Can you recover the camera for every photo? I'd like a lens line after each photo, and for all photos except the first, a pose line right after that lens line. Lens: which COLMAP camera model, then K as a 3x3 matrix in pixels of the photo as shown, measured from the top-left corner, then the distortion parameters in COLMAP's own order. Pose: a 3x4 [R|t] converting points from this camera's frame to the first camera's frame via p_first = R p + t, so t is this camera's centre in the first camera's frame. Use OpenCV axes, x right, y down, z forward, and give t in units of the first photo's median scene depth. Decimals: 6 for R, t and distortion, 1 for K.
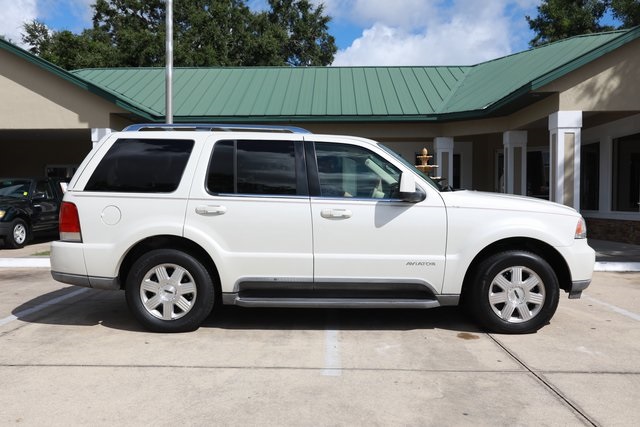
lens RADIAL K [[570.9, 0, 320.0], [0, 570.9, 213.5], [0, 0, 1]] dist [-0.013281, 0.017071]
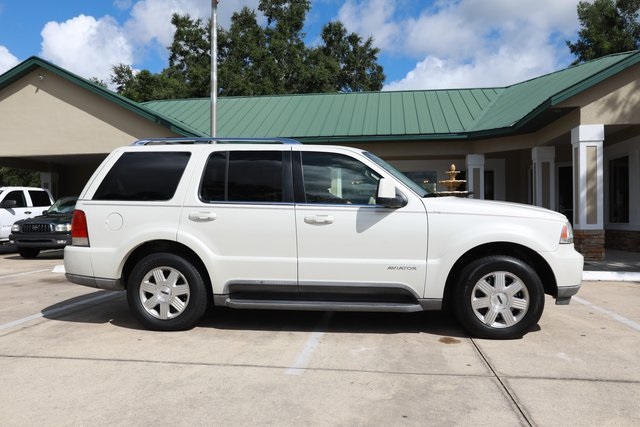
lens RADIAL K [[524.4, 0, 320.0], [0, 524.4, 213.5], [0, 0, 1]] dist [-0.061400, 0.080691]
pose [[0.993548, -0.005845, -0.113260, 0.136859], [0.002188, 0.999473, -0.032386, 0.020283], [0.113390, 0.031929, 0.993037, 0.053249]]
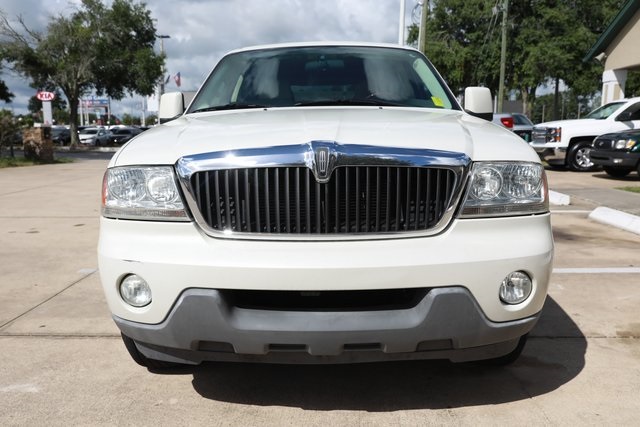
lens RADIAL K [[532.5, 0, 320.0], [0, 532.5, 213.5], [0, 0, 1]] dist [-0.009528, 0.012359]
pose [[-0.026257, 0.156015, -0.987406, 0.881281], [-0.023681, 0.987372, 0.156639, -0.027146], [0.999375, 0.027496, -0.022231, 1.201453]]
